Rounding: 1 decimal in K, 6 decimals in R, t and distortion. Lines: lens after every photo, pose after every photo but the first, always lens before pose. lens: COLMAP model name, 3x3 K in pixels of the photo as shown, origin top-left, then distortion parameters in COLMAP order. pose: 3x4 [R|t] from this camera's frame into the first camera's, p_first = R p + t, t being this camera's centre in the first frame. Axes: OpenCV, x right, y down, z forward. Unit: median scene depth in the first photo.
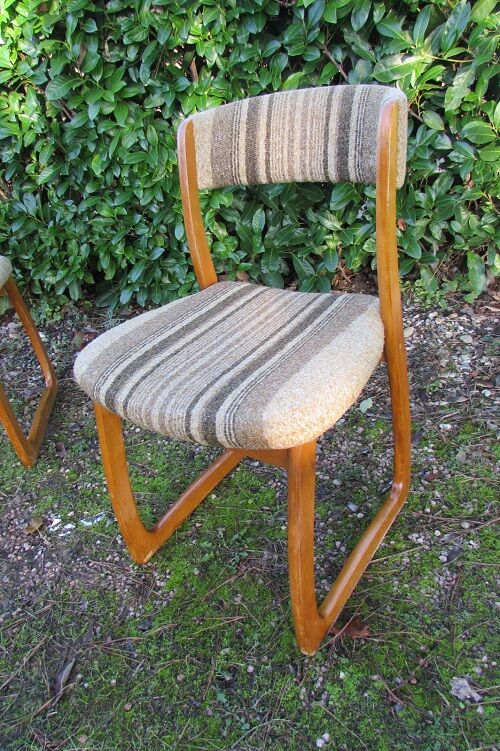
lens RADIAL K [[541.2, 0, 239.2], [0, 541.2, 378.8], [0, 0, 1]] dist [-0.019478, 0.000685]
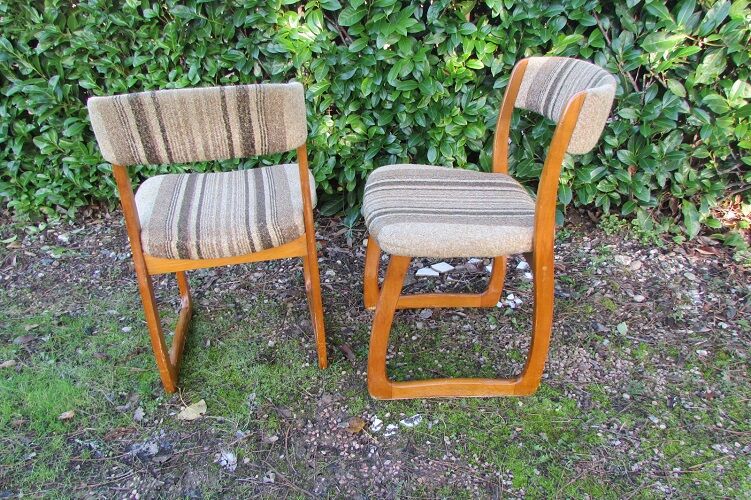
lens RADIAL K [[549.6, 0, 375.5], [0, 549.6, 250.0], [0, 0, 1]] dist [0.007175, -0.006666]
pose [[0.987744, 0.082332, 0.132599, -0.449297], [-0.072948, 0.994576, -0.074146, 0.007782], [-0.137984, 0.063564, 0.988393, -0.078897]]
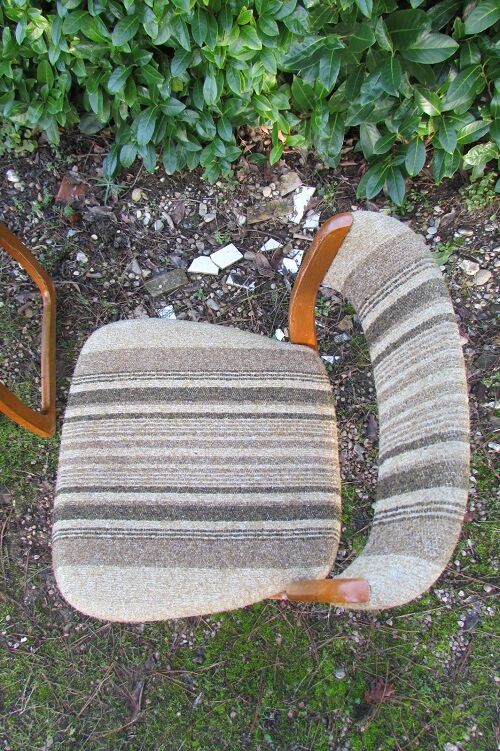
lens RADIAL K [[541.2, 0, 239.2], [0, 541.2, 378.8], [0, 0, 1]] dist [-0.019478, 0.000685]
pose [[0.995050, 0.044717, 0.088745, -0.151138], [-0.089827, 0.786686, 0.610783, -0.514863], [-0.042502, -0.615731, 0.786809, 0.311761]]
